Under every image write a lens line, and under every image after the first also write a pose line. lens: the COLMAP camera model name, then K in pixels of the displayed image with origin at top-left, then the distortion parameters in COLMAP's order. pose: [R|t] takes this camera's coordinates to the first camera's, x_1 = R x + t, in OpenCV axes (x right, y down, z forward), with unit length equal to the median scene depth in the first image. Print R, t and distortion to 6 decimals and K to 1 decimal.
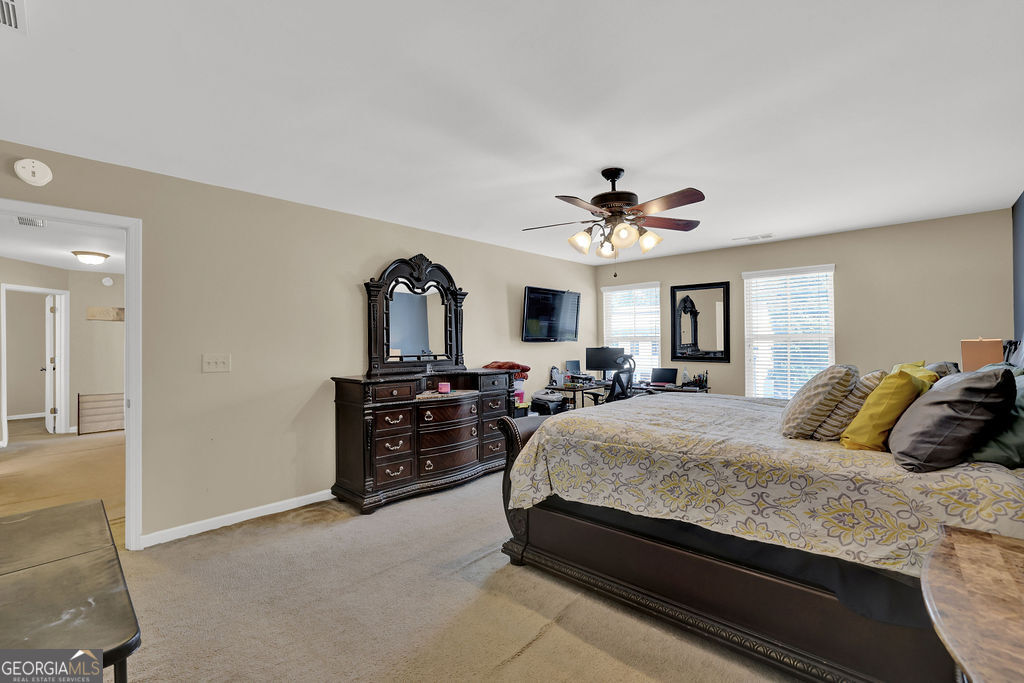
lens RADIAL K [[452.1, 0, 506.1], [0, 452.1, 338.9], [0, 0, 1]] dist [-0.025232, 0.008842]
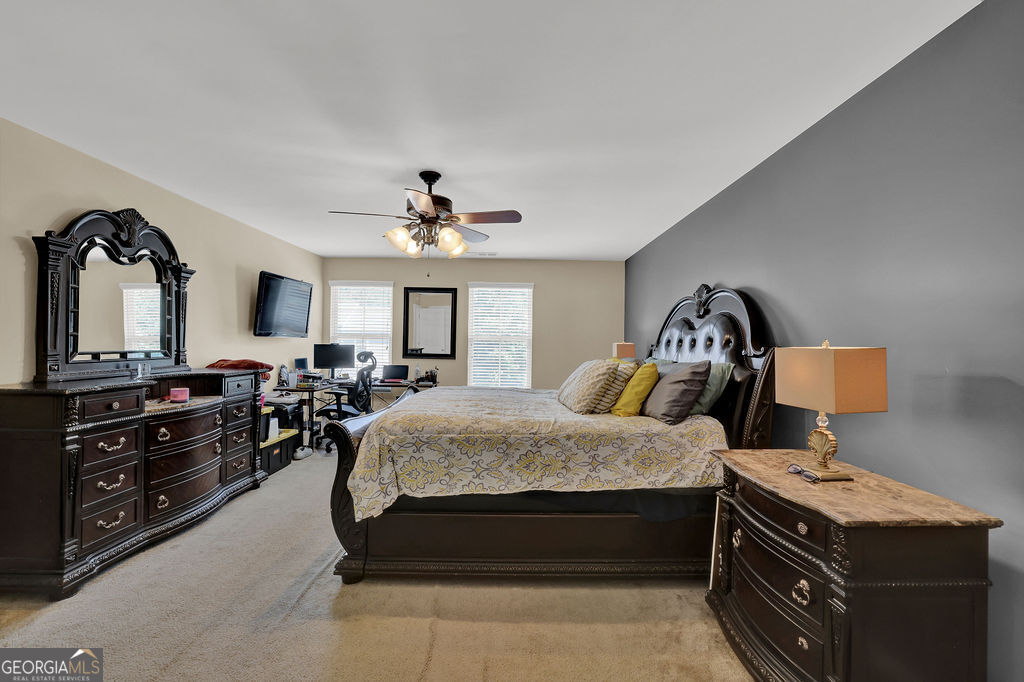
lens RADIAL K [[452.1, 0, 512.8], [0, 452.1, 337.3], [0, 0, 1]] dist [-0.025232, 0.008842]
pose [[0.725056, 0.025571, 0.688216, -0.290860], [-0.027239, 0.999593, -0.008443, 0.004604], [-0.688152, -0.012625, 0.725457, 0.098883]]
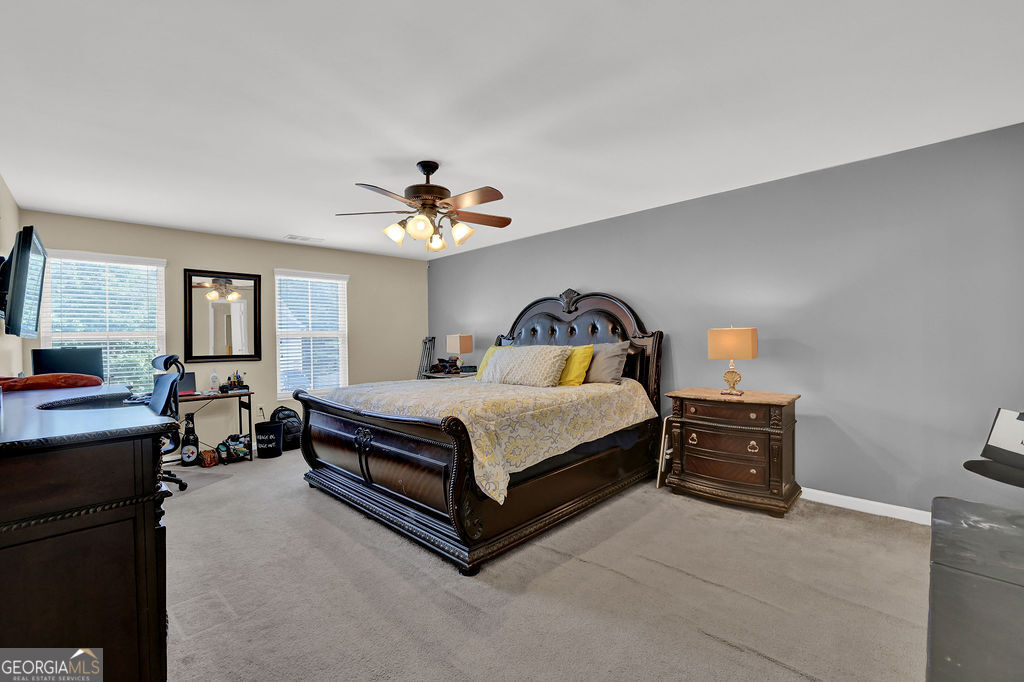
lens RADIAL K [[452.1, 0, 515.1], [0, 452.1, 341.4], [0, 0, 1]] dist [-0.025232, 0.008842]
pose [[-0.002237, 0.000831, 0.999997, -0.689808], [0.008783, 0.999961, -0.000812, 0.027994], [-0.999959, 0.008781, -0.002244, 0.715586]]
